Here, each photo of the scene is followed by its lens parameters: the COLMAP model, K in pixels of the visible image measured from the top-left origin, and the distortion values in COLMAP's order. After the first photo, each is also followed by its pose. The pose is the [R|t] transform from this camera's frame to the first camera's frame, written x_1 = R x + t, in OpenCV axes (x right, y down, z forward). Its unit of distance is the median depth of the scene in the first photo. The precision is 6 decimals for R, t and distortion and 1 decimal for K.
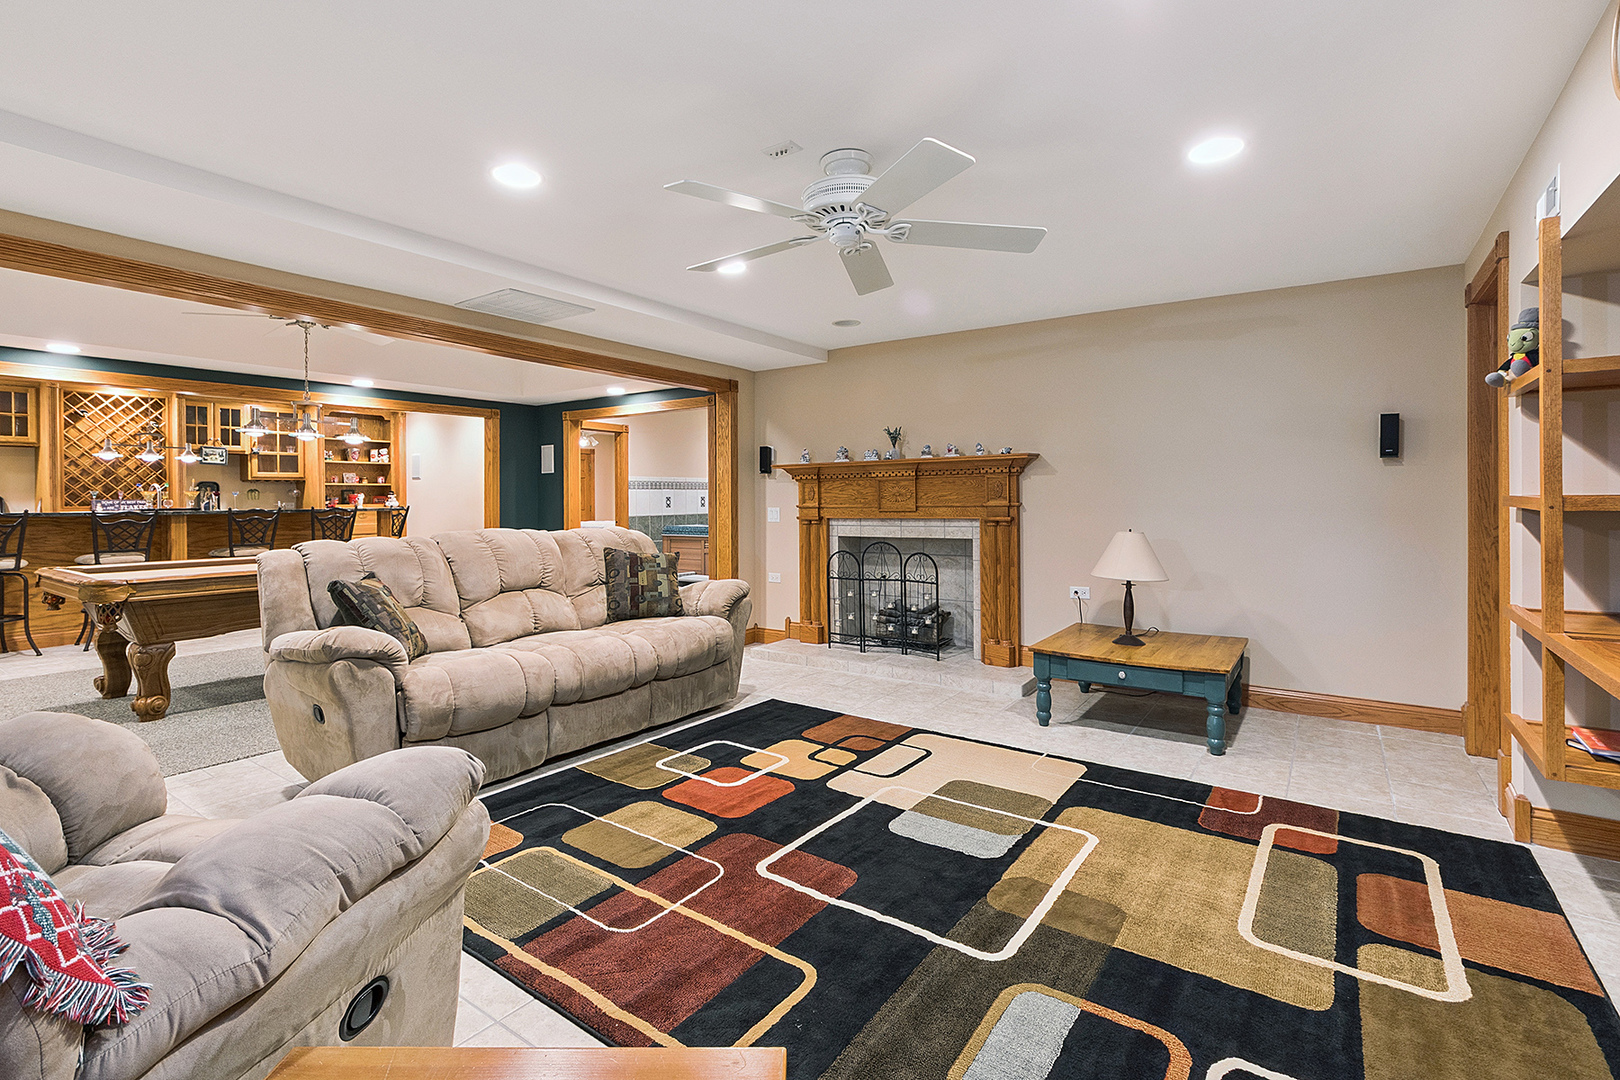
lens RADIAL K [[728.7, 0, 804.8], [0, 728.7, 501.0], [0, 0, 1]] dist [-0.002460, 0.001751]
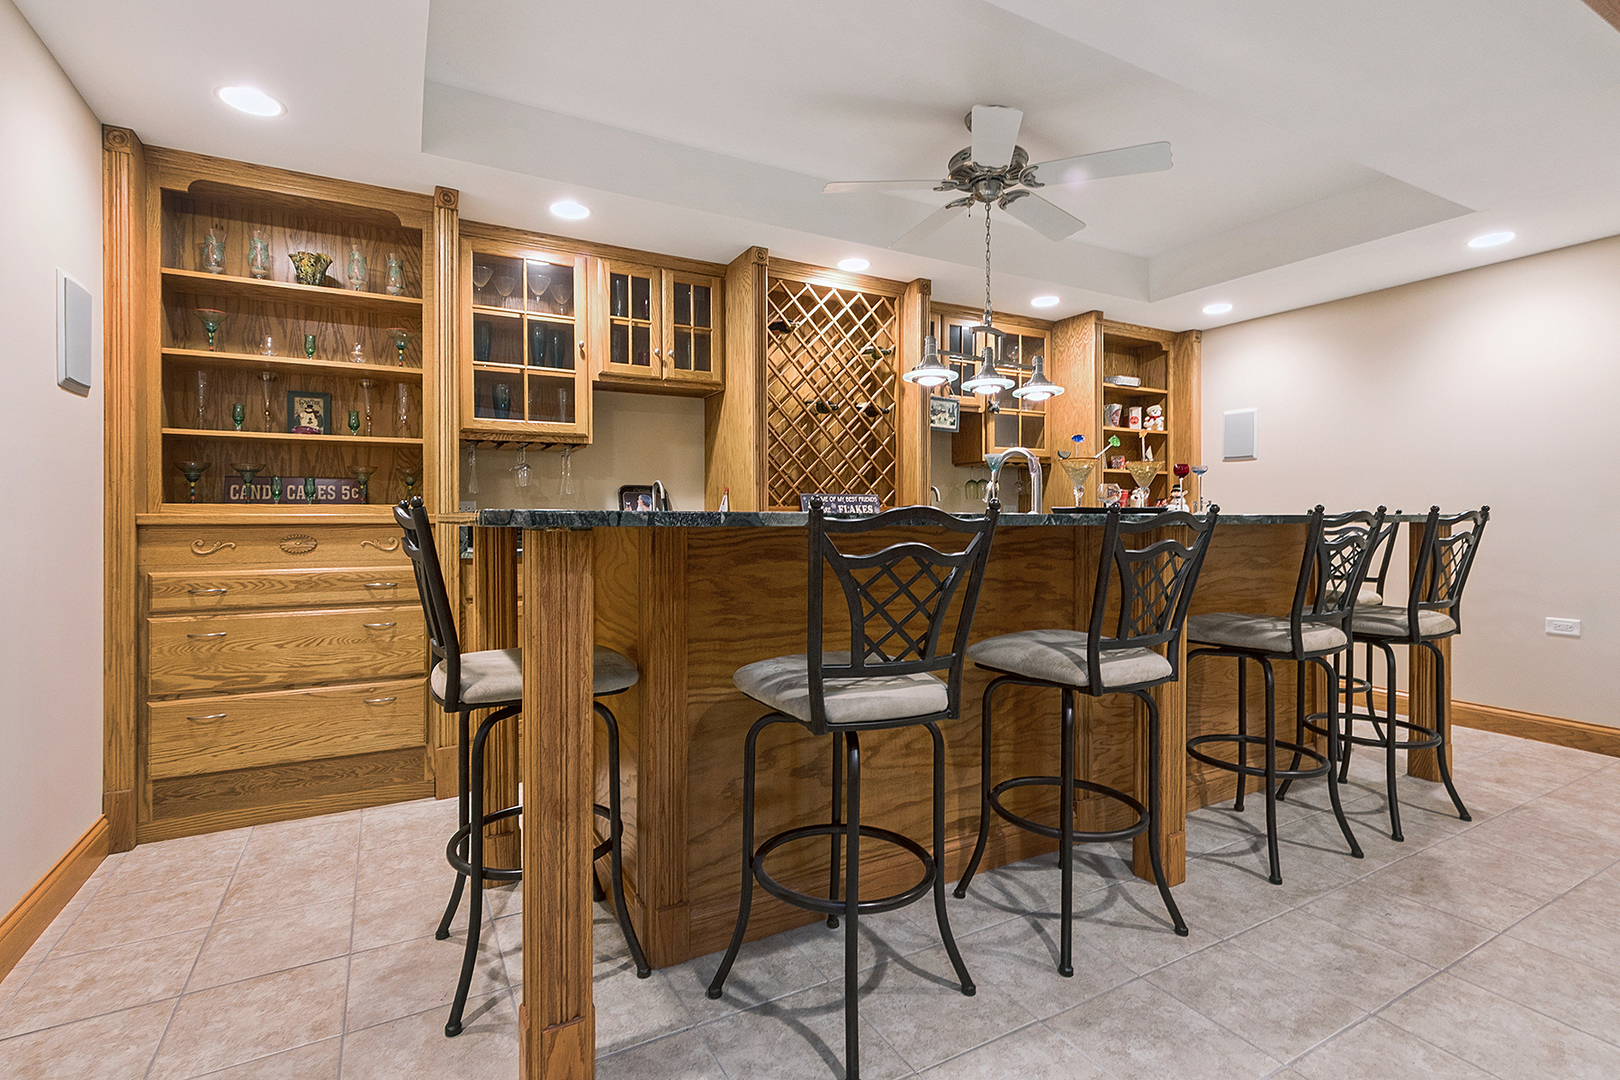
lens RADIAL K [[728.7, 0, 808.0], [0, 728.7, 526.6], [0, 0, 1]] dist [-0.002460, 0.001751]
pose [[0.905817, 0.013647, -0.423450, -0.950621], [-0.008280, 0.999860, 0.014511, 0.017623], [0.423589, -0.009638, 0.905803, 0.675964]]
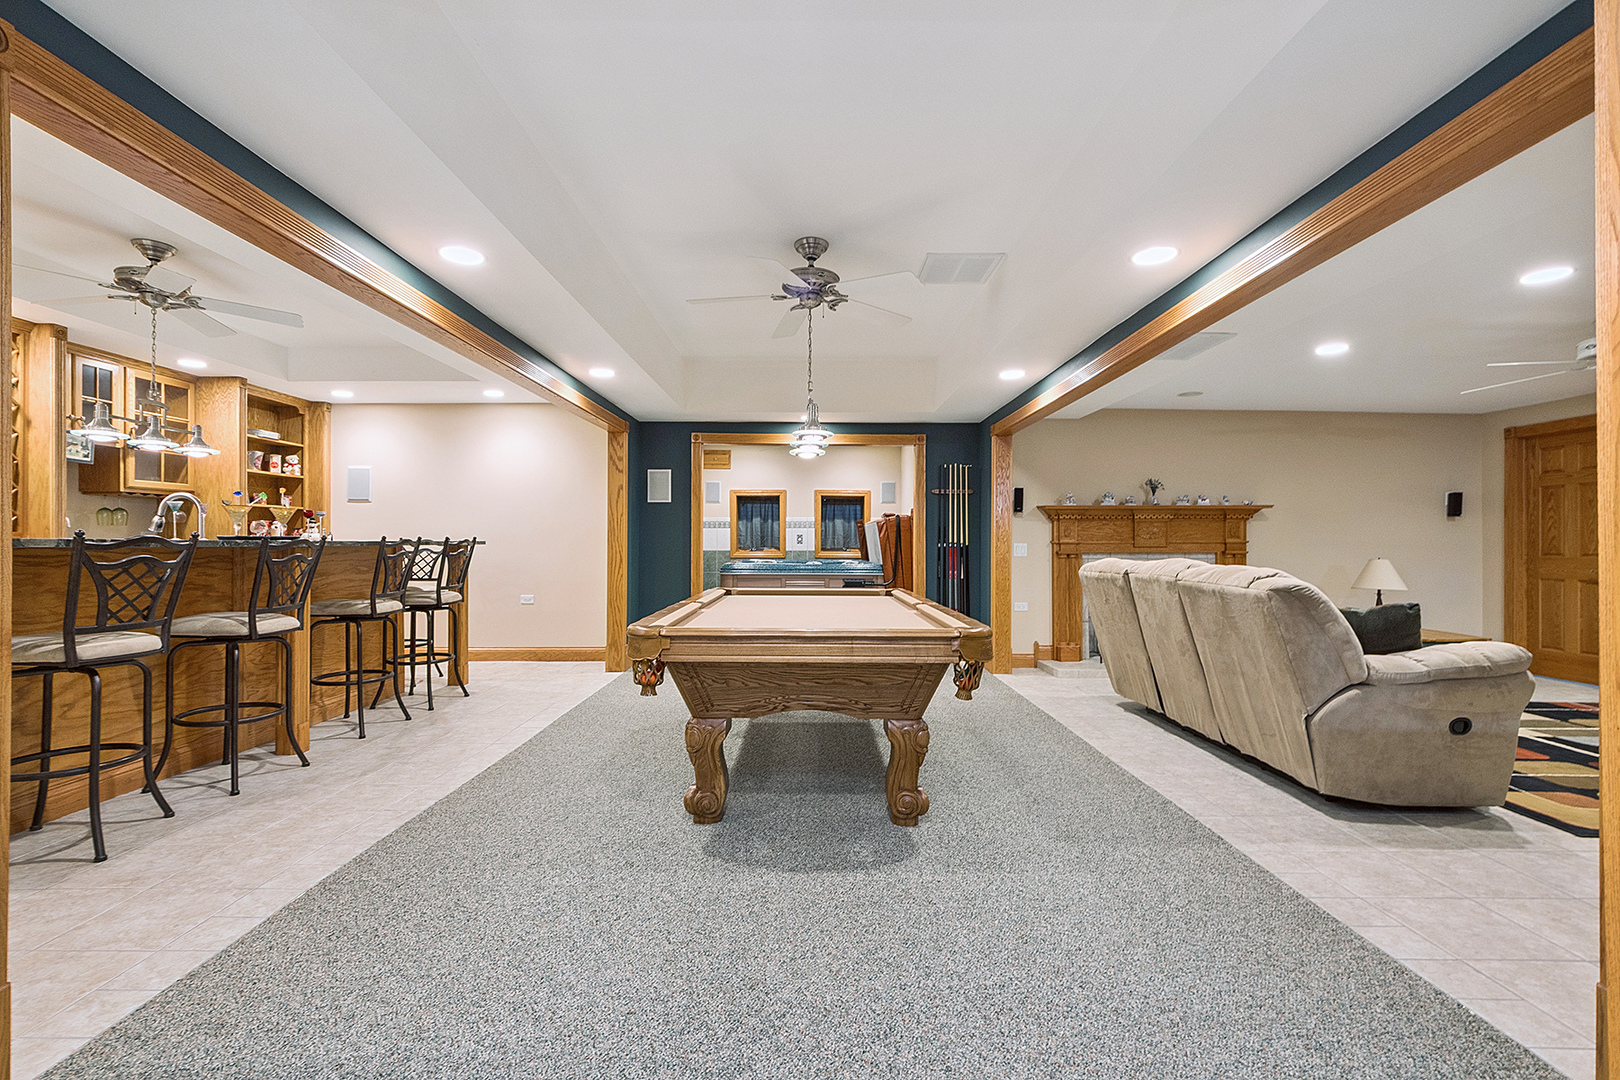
lens RADIAL K [[728.7, 0, 806.9], [0, 728.7, 537.4], [0, 0, 1]] dist [-0.002460, 0.001751]
pose [[0.814543, 0.014672, 0.579918, -0.949036], [-0.007356, 0.999861, -0.014965, 0.018767], [-0.580057, 0.007924, 0.814537, 0.285268]]
